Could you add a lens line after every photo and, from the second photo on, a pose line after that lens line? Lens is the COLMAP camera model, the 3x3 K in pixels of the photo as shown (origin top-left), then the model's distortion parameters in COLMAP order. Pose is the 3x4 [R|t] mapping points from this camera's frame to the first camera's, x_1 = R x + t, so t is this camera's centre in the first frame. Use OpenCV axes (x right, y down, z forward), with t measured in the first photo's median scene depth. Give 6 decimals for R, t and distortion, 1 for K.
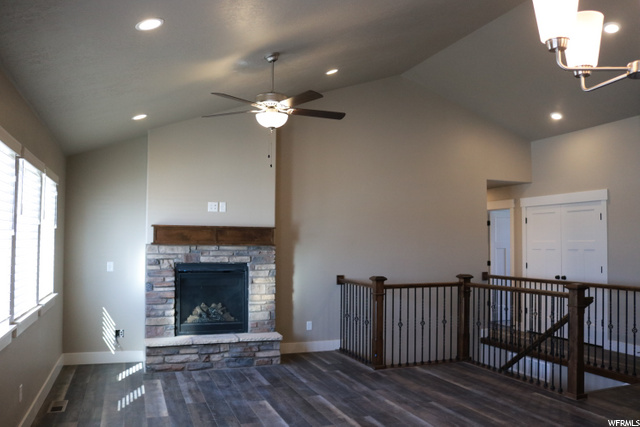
lens RADIAL K [[532.2, 0, 320.0], [0, 532.2, 213.5], [0, 0, 1]] dist [-0.129691, 0.104020]
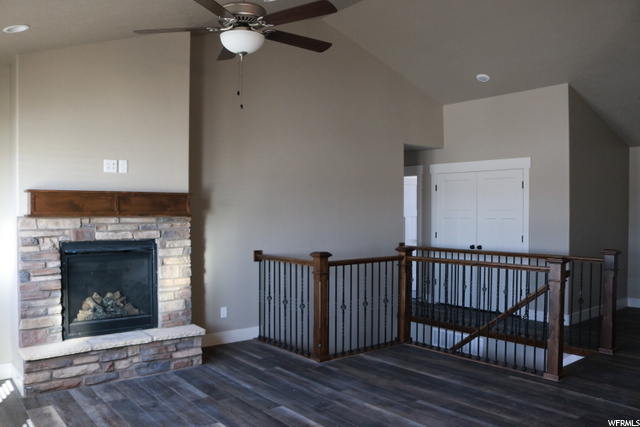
lens RADIAL K [[532.2, 0, 320.0], [0, 532.2, 213.5], [0, 0, 1]] dist [-0.129691, 0.104020]
pose [[0.950249, -0.006992, 0.311414, -0.153995], [-0.012170, 0.998151, 0.059546, 0.007247], [-0.311254, -0.060373, 0.948407, 0.203605]]
